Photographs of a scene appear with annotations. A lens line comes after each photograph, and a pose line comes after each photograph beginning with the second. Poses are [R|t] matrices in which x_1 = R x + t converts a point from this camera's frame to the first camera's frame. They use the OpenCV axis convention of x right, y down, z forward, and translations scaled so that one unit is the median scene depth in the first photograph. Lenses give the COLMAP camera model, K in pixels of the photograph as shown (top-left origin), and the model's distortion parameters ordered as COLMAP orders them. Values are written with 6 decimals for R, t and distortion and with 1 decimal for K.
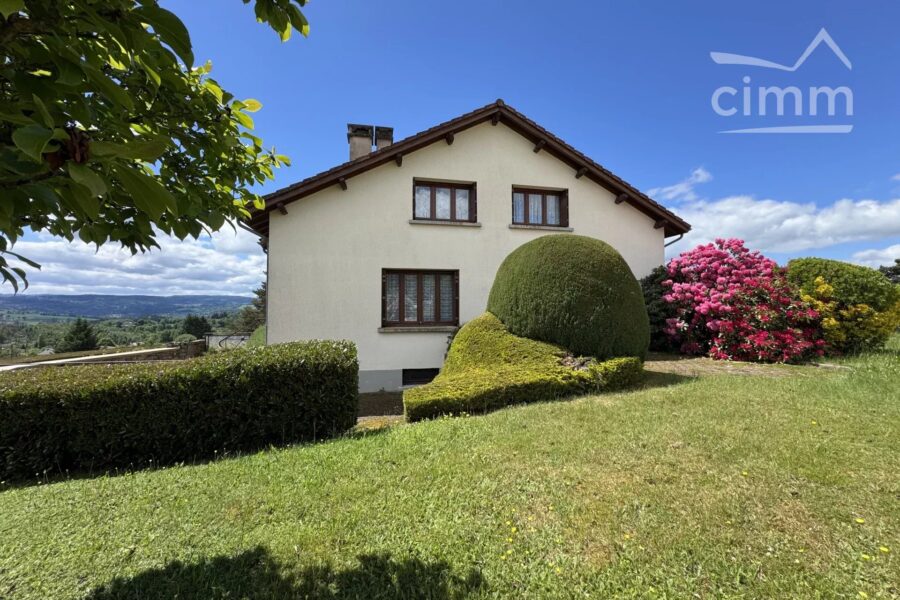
lens RADIAL K [[357.5, 0, 449.8], [0, 357.5, 297.6], [0, 0, 1]] dist [-0.008313, 0.000355]
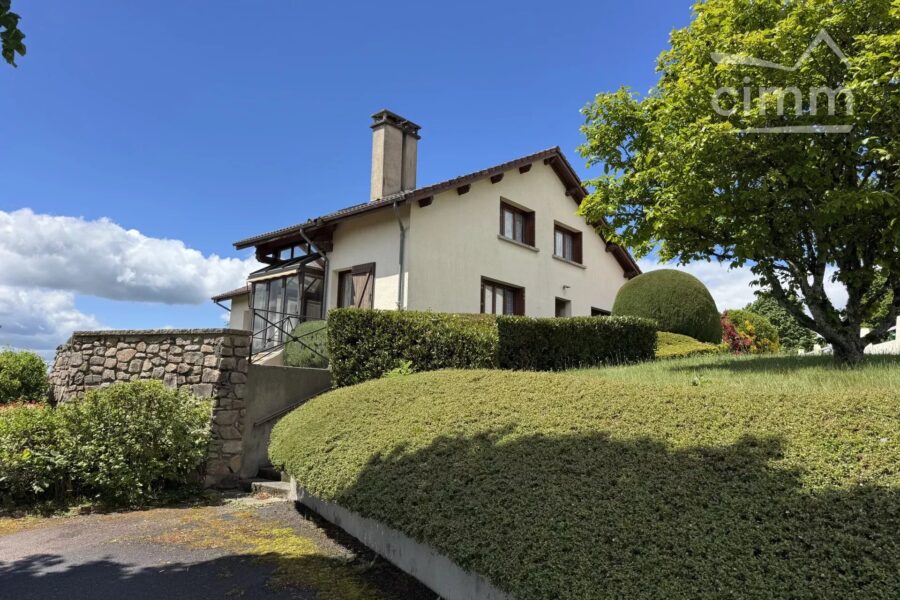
lens RADIAL K [[632.9, 0, 450.5], [0, 632.9, 299.1], [0, 0, 1]] dist [0.035478, -0.014418]
pose [[0.804168, 0.128313, 0.580387, -1.227771], [-0.050595, 0.987655, -0.148249, 0.242332], [-0.592245, 0.089853, 0.800733, -0.376946]]
